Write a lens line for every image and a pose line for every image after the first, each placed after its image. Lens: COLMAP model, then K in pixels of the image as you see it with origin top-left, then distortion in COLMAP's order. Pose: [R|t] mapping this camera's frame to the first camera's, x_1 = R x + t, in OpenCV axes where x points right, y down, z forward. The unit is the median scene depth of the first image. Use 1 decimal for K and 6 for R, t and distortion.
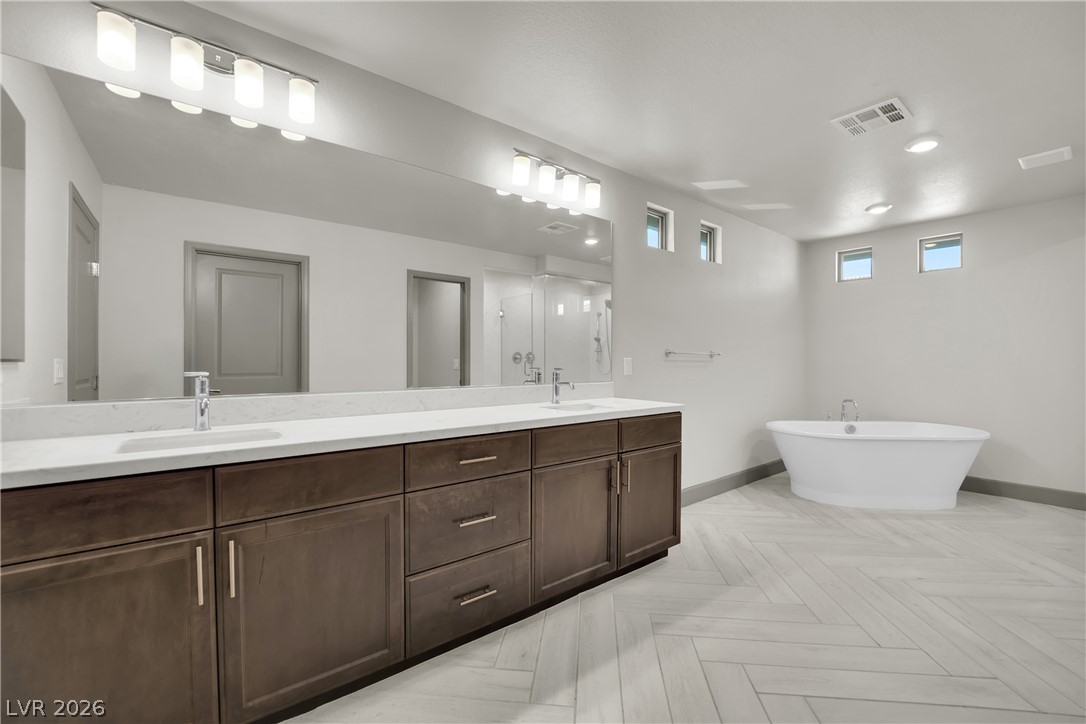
lens RADIAL K [[443.4, 0, 542.6], [0, 443.4, 362.9], [0, 0, 1]] dist [-0.026326, -0.001444]
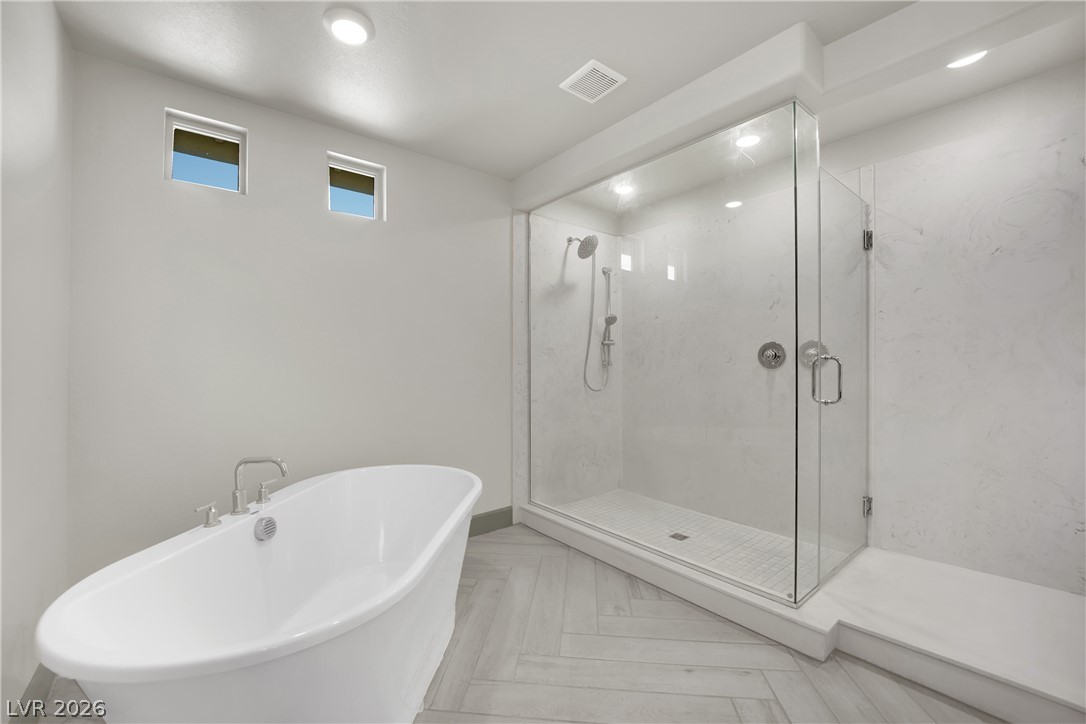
lens RADIAL K [[443.4, 0, 549.3], [0, 443.4, 365.7], [0, 0, 1]] dist [-0.026326, -0.001444]
pose [[-0.009345, -0.002933, 0.999952, 0.318290], [0.009000, 0.999955, 0.003017, -0.000648], [-0.999916, 0.009028, -0.009318, 0.798662]]
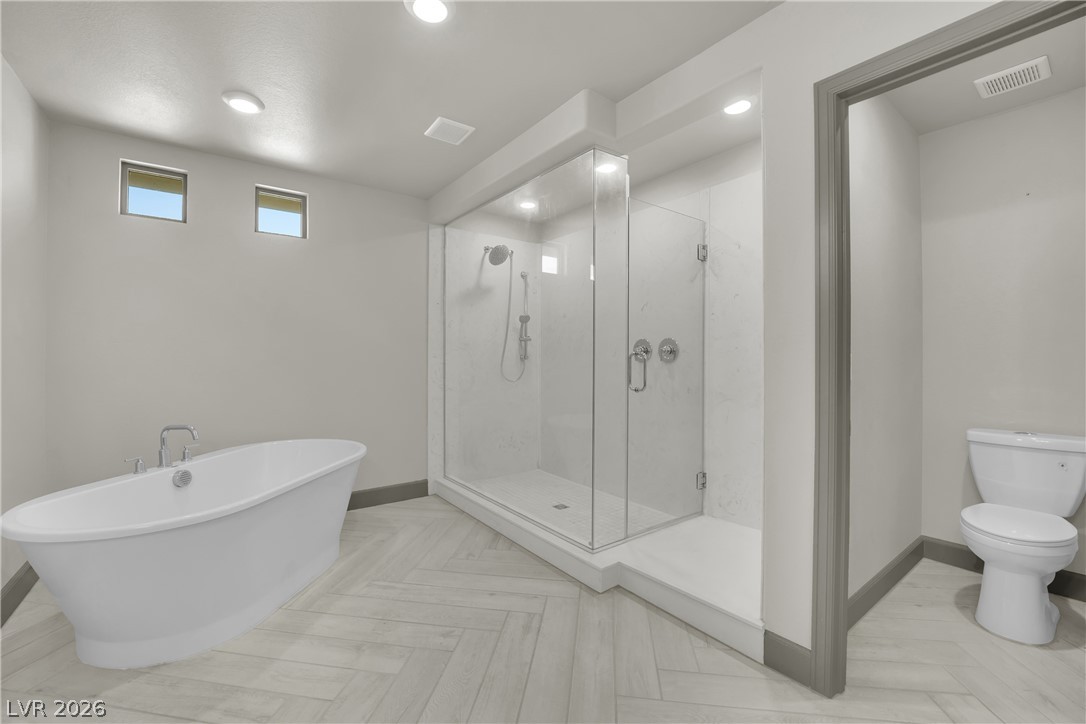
lens RADIAL K [[443.4, 0, 537.9], [0, 443.4, 360.2], [0, 0, 1]] dist [-0.026326, -0.001444]
pose [[0.030064, -0.006682, 0.999526, 0.183678], [0.004039, 0.999970, 0.006564, -0.000727], [-0.999540, 0.003840, 0.030090, 0.577405]]
